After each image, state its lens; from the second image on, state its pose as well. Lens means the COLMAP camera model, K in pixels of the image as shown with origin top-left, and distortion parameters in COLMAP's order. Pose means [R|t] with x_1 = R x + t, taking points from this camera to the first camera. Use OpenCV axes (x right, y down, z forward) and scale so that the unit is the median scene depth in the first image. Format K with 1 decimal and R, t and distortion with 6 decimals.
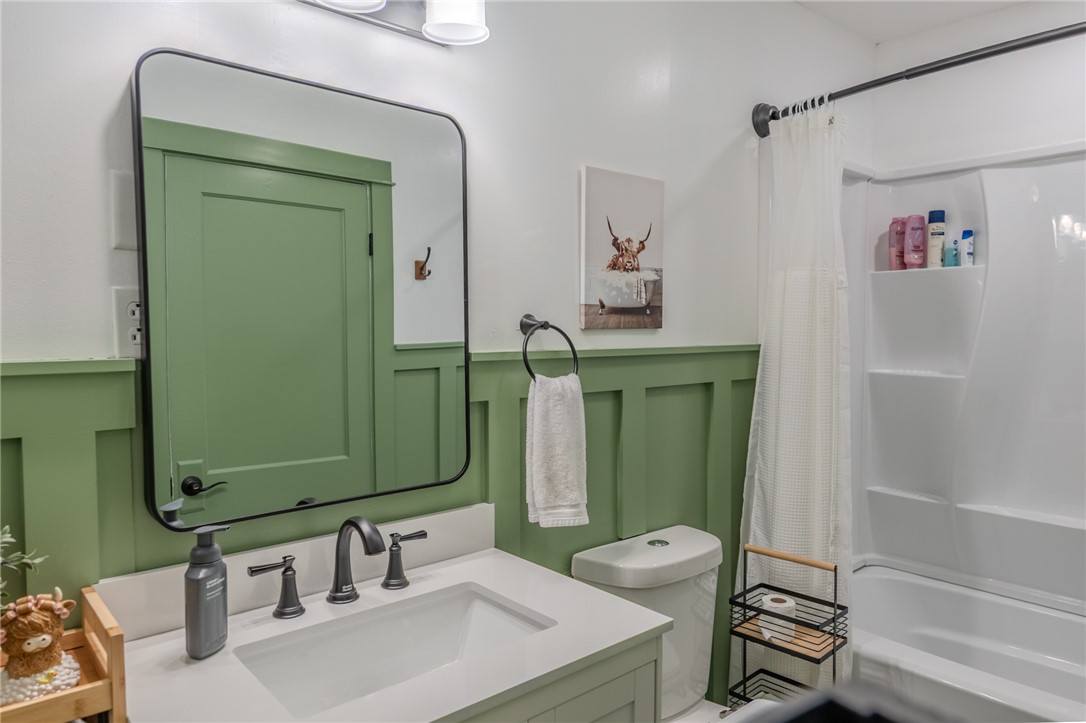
lens RADIAL K [[677.6, 0, 543.0], [0, 677.6, 361.5], [0, 0, 1]] dist [0.009637, -0.002246]
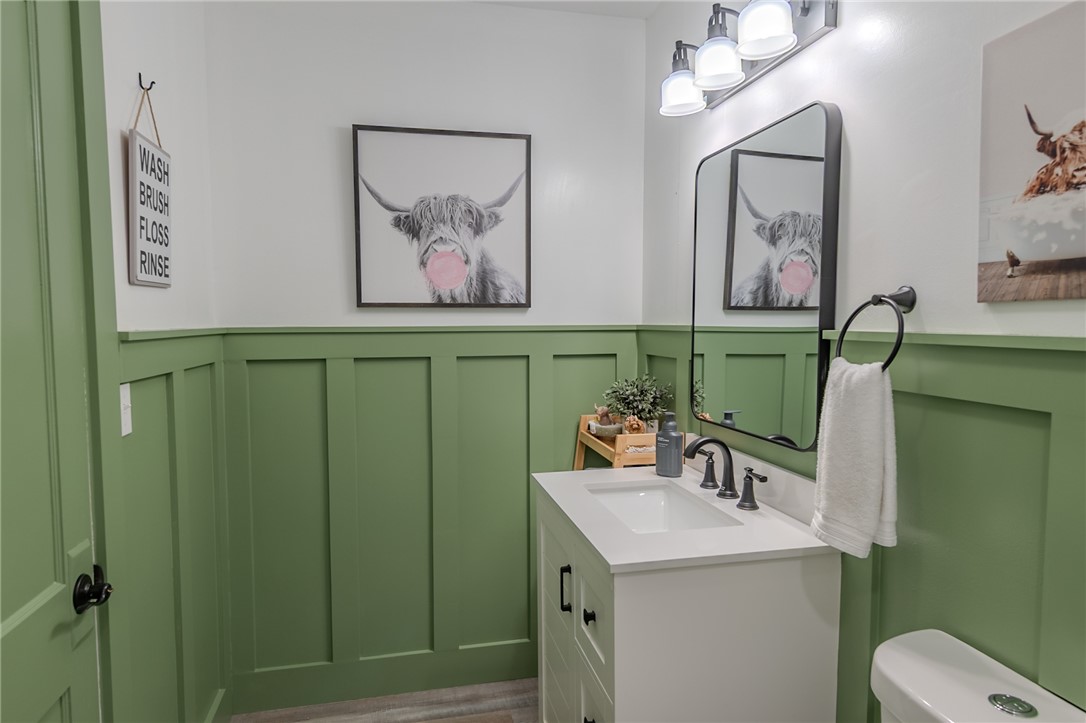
lens RADIAL K [[677.6, 0, 543.0], [0, 677.6, 361.5], [0, 0, 1]] dist [0.009637, -0.002246]
pose [[-0.470305, 0.061494, -0.880359, 0.515567], [-0.035041, 0.995481, 0.088255, -0.021657], [0.881808, 0.072356, -0.466025, 0.587932]]
